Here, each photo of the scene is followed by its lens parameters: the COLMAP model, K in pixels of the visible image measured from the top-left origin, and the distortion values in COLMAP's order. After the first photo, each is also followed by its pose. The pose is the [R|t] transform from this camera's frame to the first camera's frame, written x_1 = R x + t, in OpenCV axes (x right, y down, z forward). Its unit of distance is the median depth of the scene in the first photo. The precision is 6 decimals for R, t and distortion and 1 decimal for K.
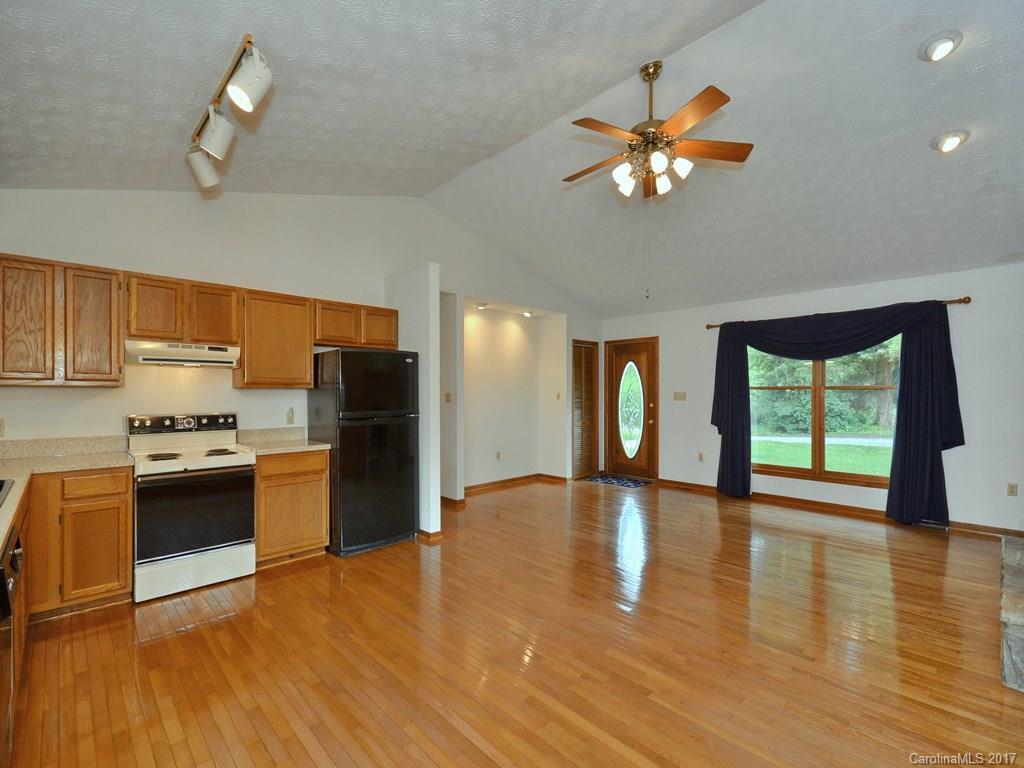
lens RADIAL K [[458.1, 0, 509.6], [0, 458.1, 394.5], [0, 0, 1]] dist [-0.000966, -0.000235]
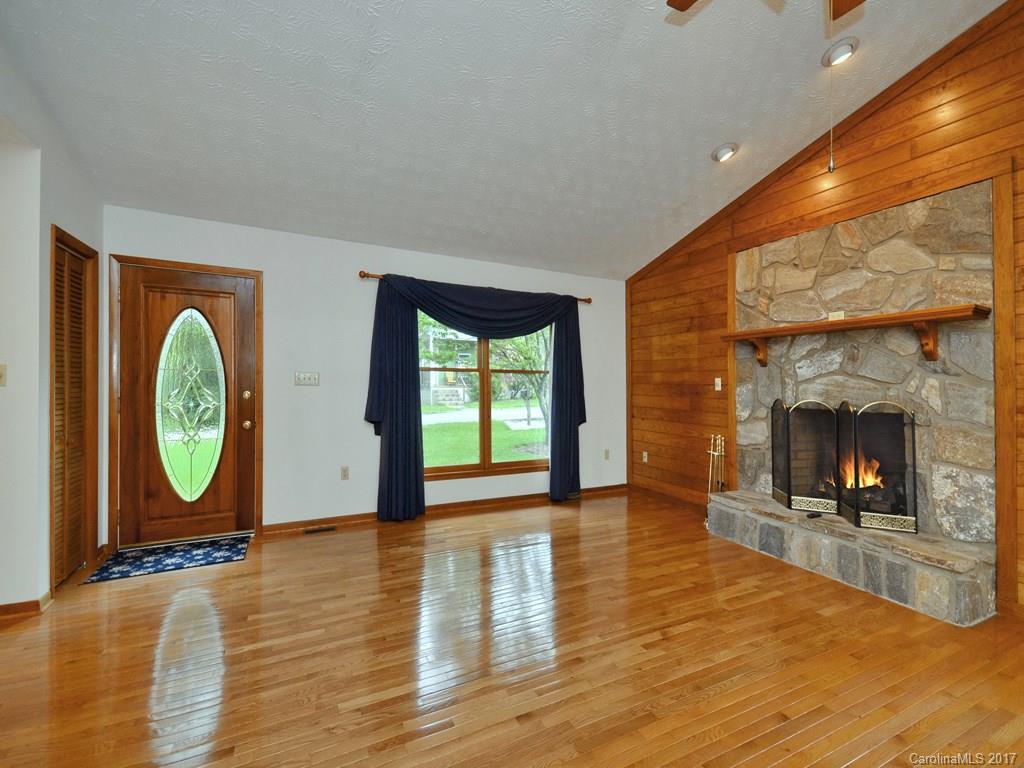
lens RADIAL K [[445.3, 0, 510.0], [0, 445.3, 387.6], [0, 0, 1]] dist [0.002442, 0.000441]
pose [[0.290574, 0.004990, 0.956840, -0.182150], [-0.002933, 0.999986, -0.004324, 0.027175], [-0.956848, -0.001549, 0.290585, 0.912015]]
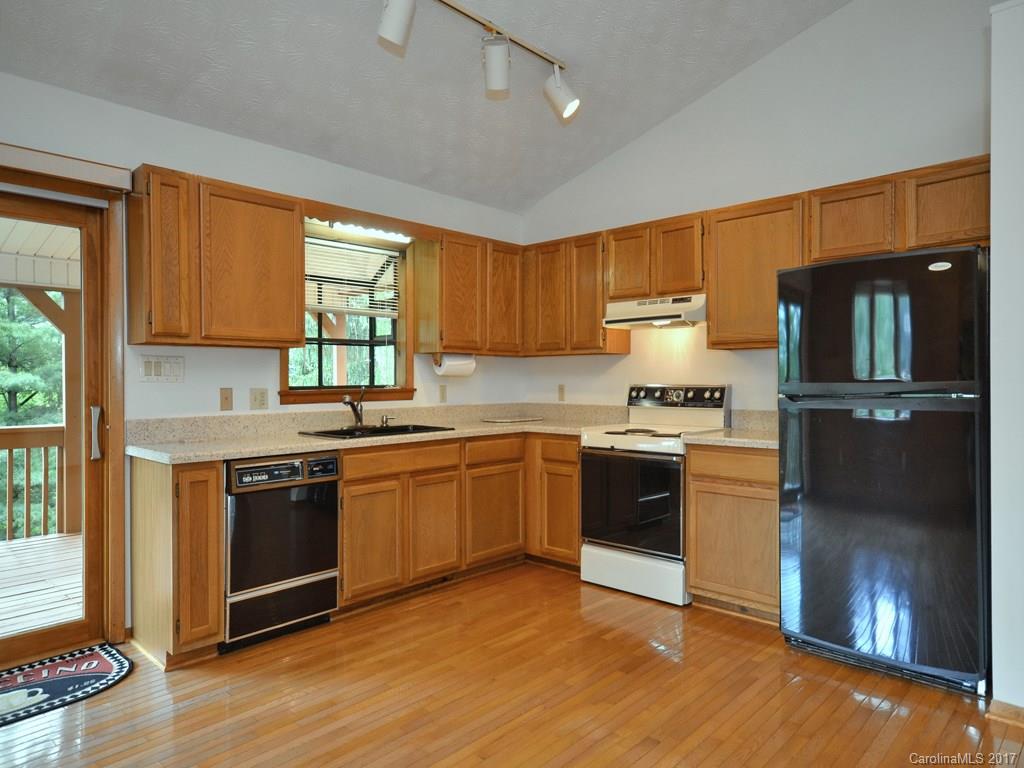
lens RADIAL K [[658.3, 0, 527.1], [0, 658.3, 380.6], [0, 0, 1]] dist [0.006468, 0.004918]
pose [[0.050204, 0.002343, -0.998736, 0.386668], [0.004534, 0.999986, 0.002574, 0.026952], [0.998729, -0.004657, 0.050193, 0.588879]]
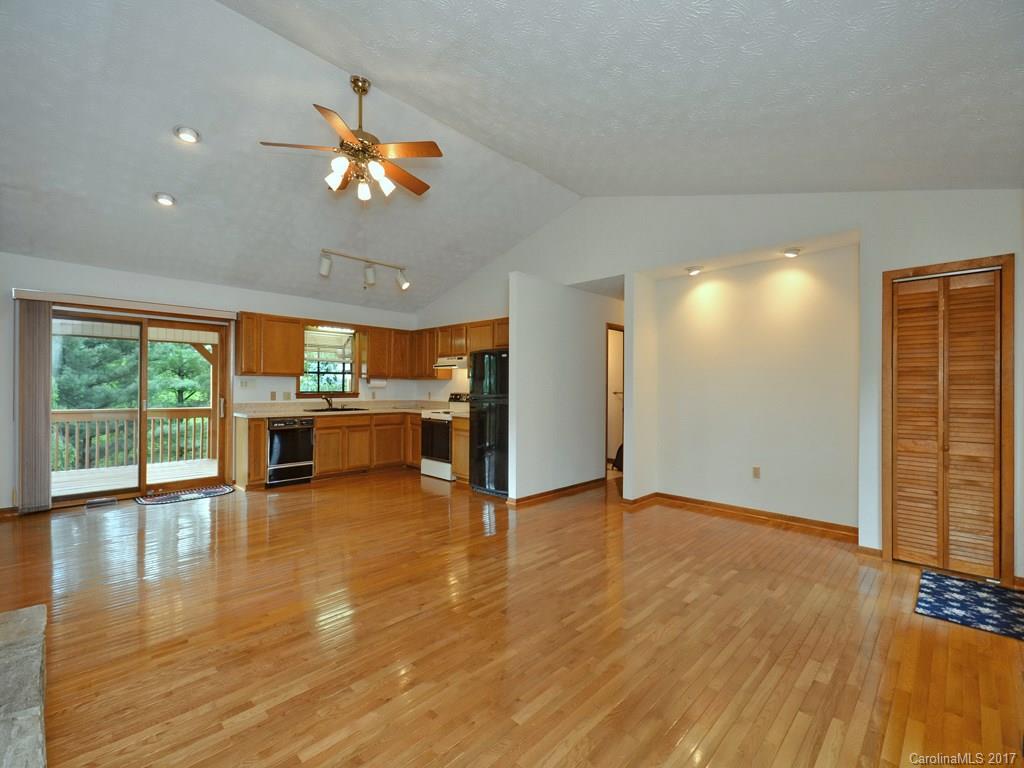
lens RADIAL K [[445.3, 0, 510.0], [0, 445.3, 387.6], [0, 0, 1]] dist [0.002442, 0.000441]
pose [[0.028449, 0.001960, -0.999593, 1.021745], [-0.009565, 0.999953, 0.001688, 0.012731], [0.999549, 0.009513, 0.028467, 0.989579]]
